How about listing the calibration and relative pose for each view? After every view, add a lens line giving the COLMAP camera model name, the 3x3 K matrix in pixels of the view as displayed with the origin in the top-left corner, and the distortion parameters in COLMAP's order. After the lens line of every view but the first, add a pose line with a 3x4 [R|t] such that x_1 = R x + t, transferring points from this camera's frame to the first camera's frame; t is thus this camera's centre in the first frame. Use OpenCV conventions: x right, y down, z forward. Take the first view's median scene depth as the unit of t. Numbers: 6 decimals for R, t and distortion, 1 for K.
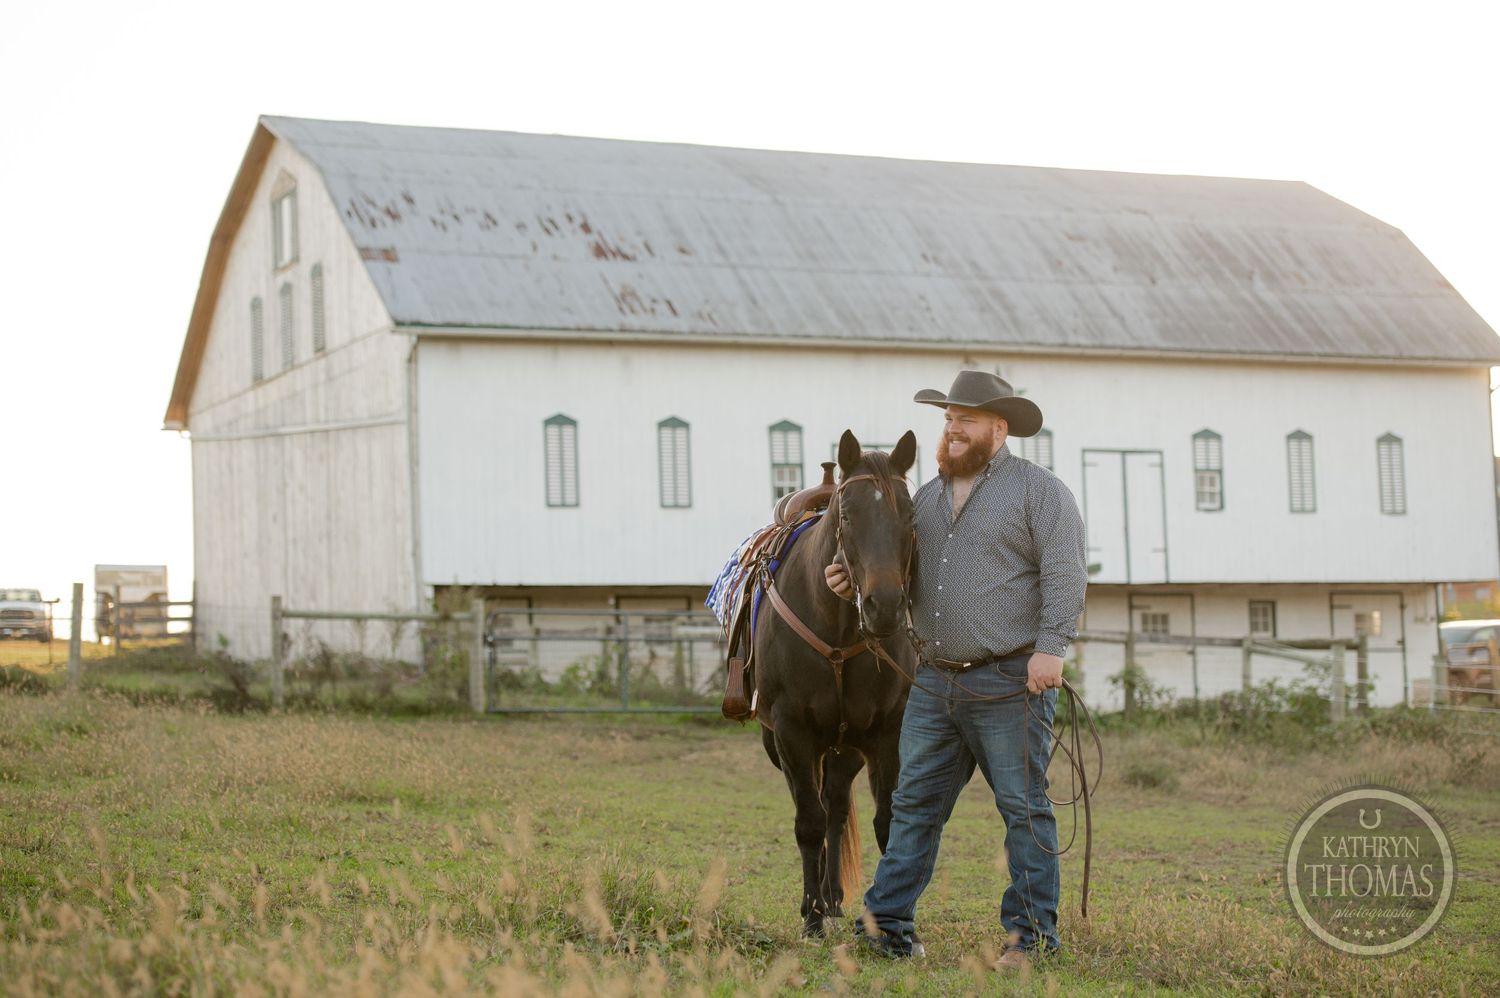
lens RADIAL K [[3365.2, 0, 750.0], [0, 3365.2, 499.0], [0, 0, 1]] dist [0.004779, 0.012724]
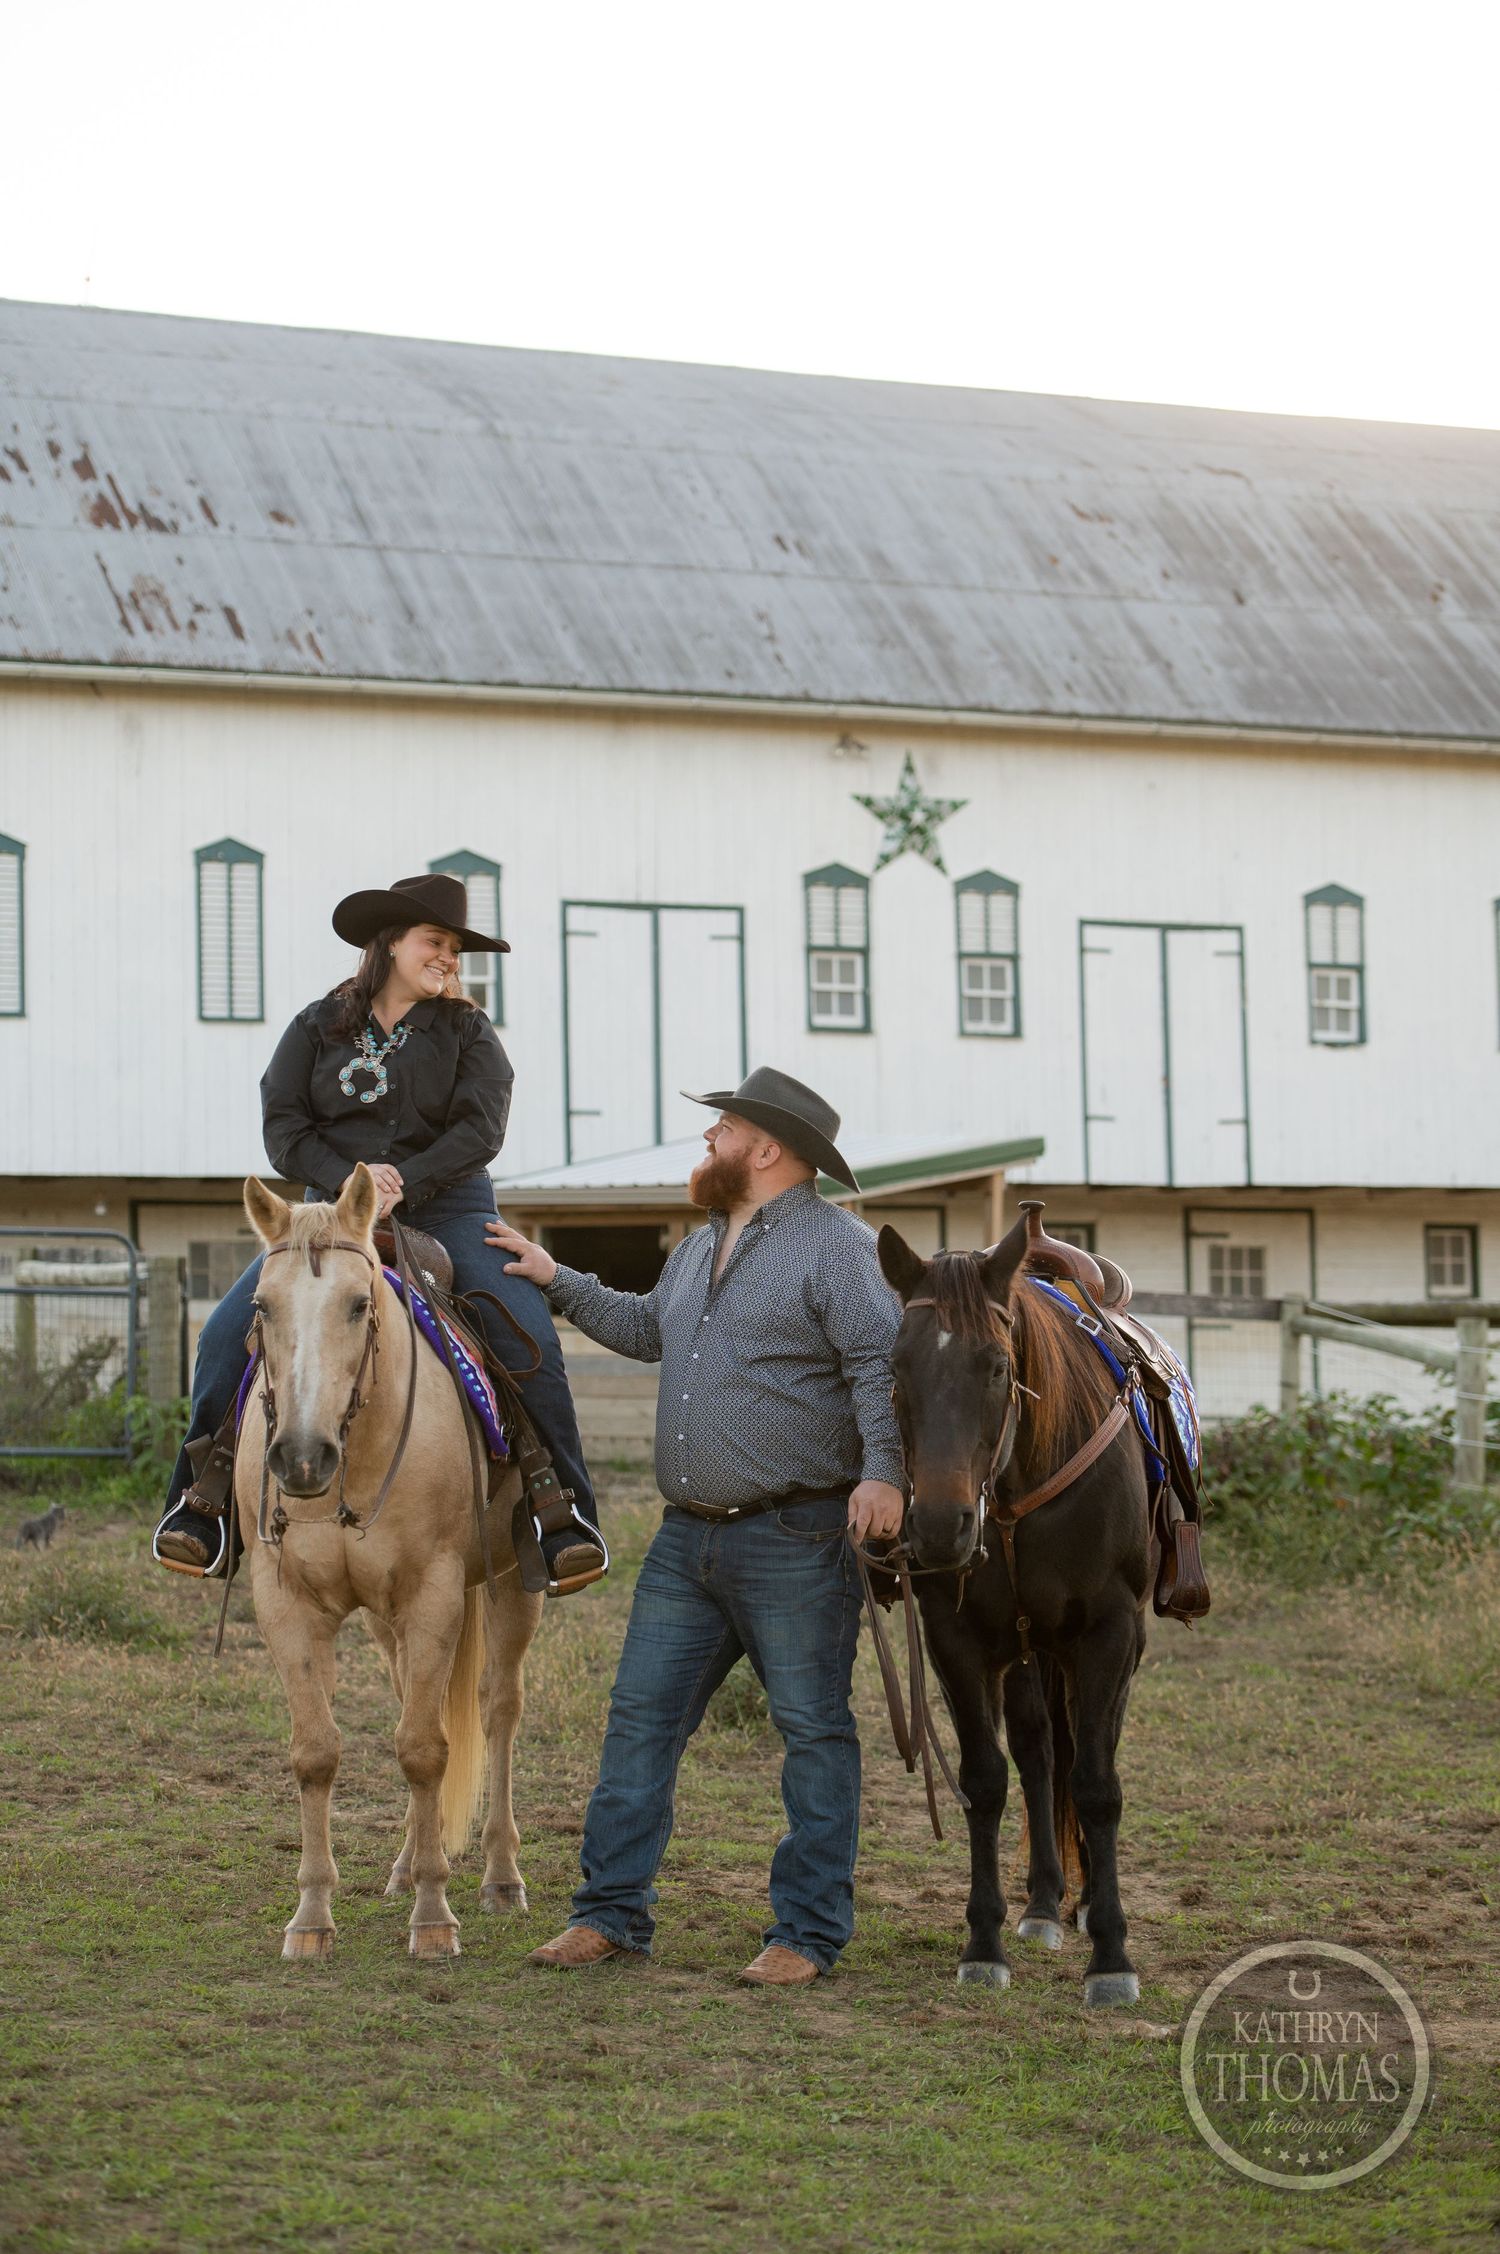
lens RADIAL K [[4924.4, 0, 750.0], [0, 4924.4, 1127.0], [0, 0, 1]] dist [-0.008262, -0.215242]
pose [[0.999435, 0.010213, -0.032028, 0.073443], [-0.009899, 0.999901, 0.009960, 0.009417], [0.032126, -0.009637, 0.999437, 0.259034]]
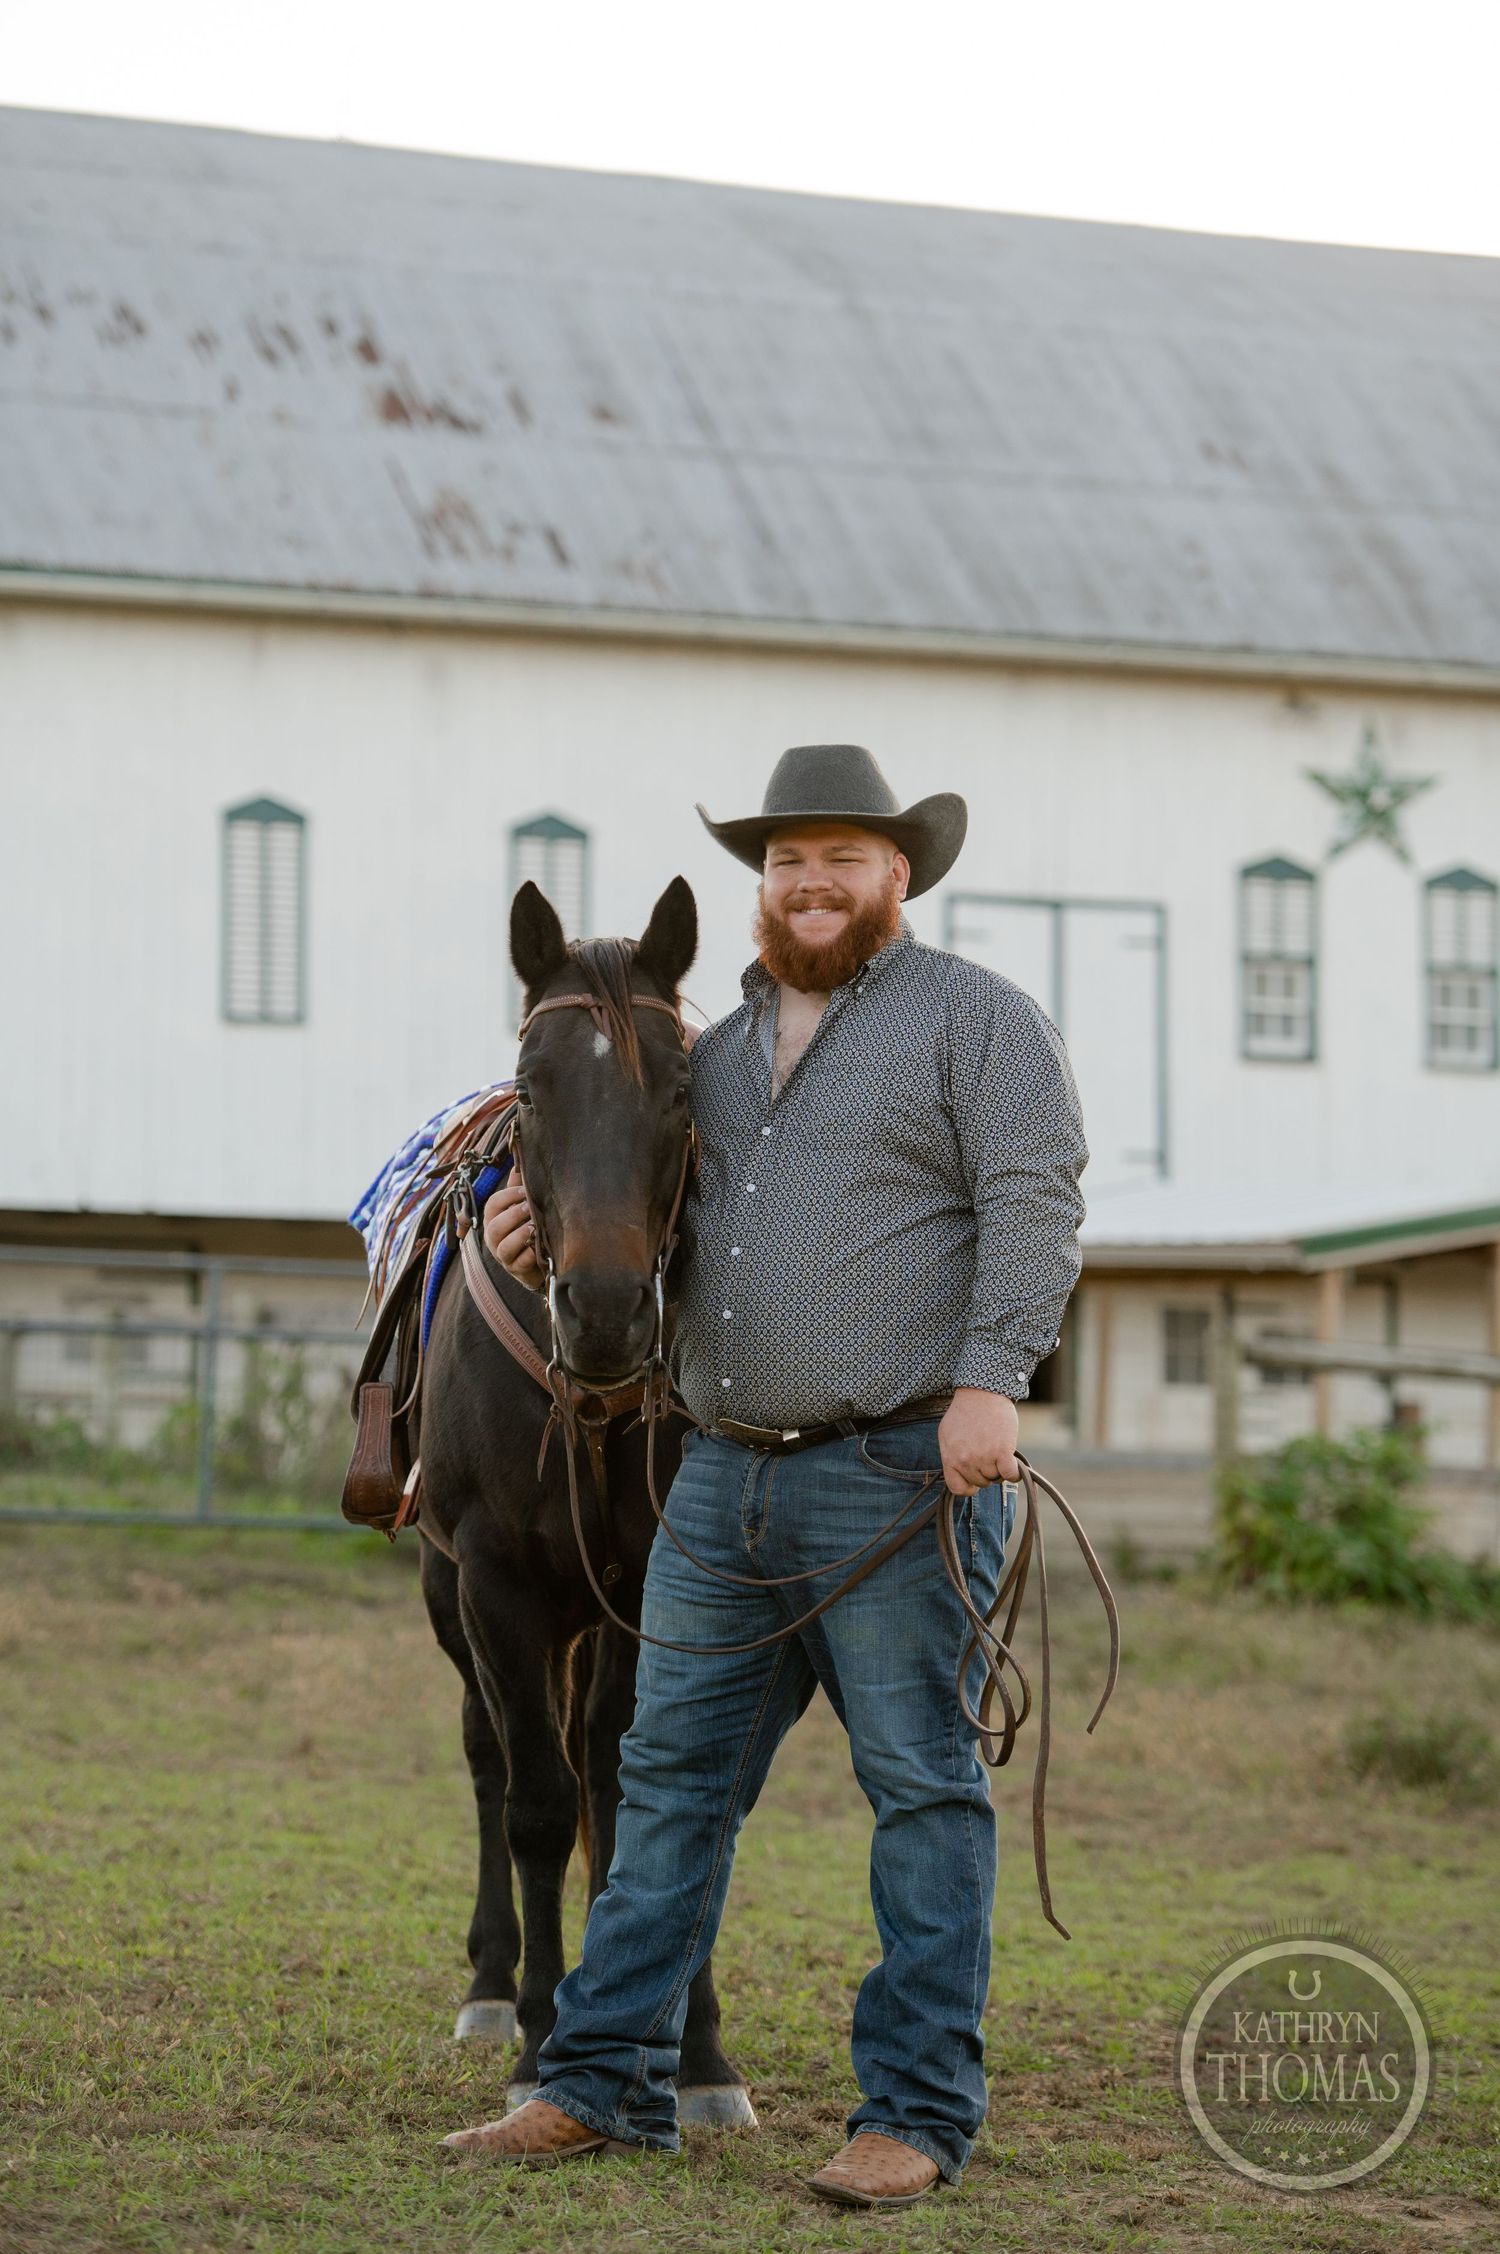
lens RADIAL K [[6860.7, 0, 750.0], [0, 6860.7, 1127.0], [0, 0, 1]] dist [0.347056, -0.349300]
pose [[0.997847, 0.029678, -0.058488, 0.048491], [-0.029574, 0.999559, 0.002641, 0.010144], [0.058541, -0.000906, 0.998285, 0.158346]]
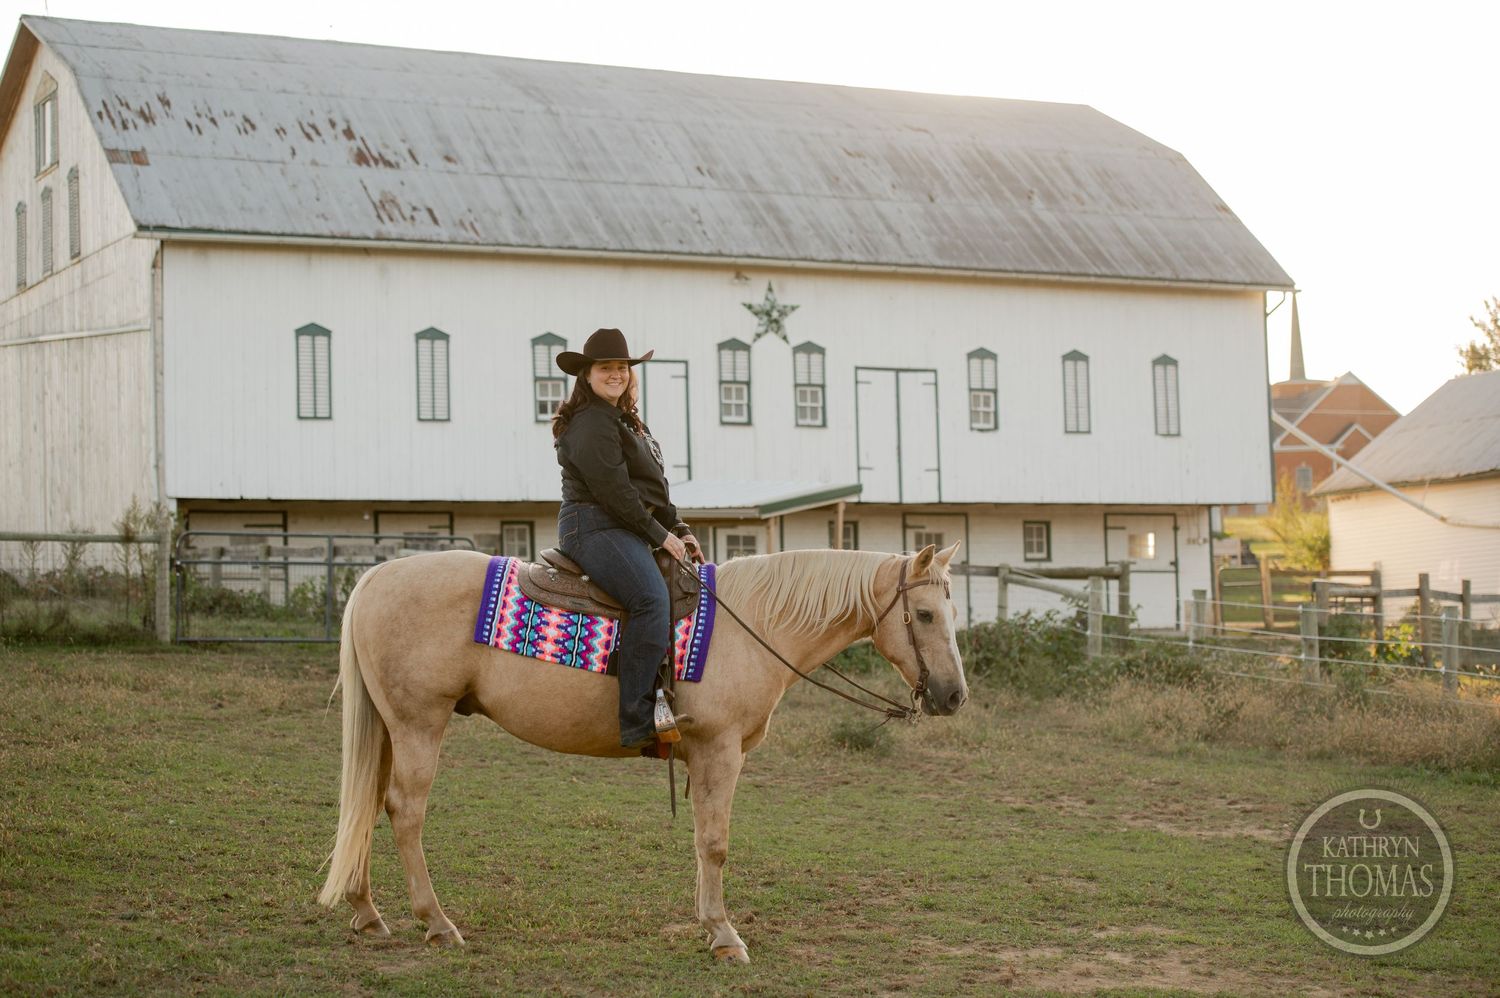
lens RADIAL K [[3007.9, 0, 750.0], [0, 3007.9, 499.0], [0, 0, 1]] dist [-0.086245, -0.030208]
pose [[0.998982, 0.010808, 0.043807, 0.029723], [-0.012059, 0.999525, 0.028376, -0.000736], [-0.043479, -0.028876, 0.998637, 0.119618]]
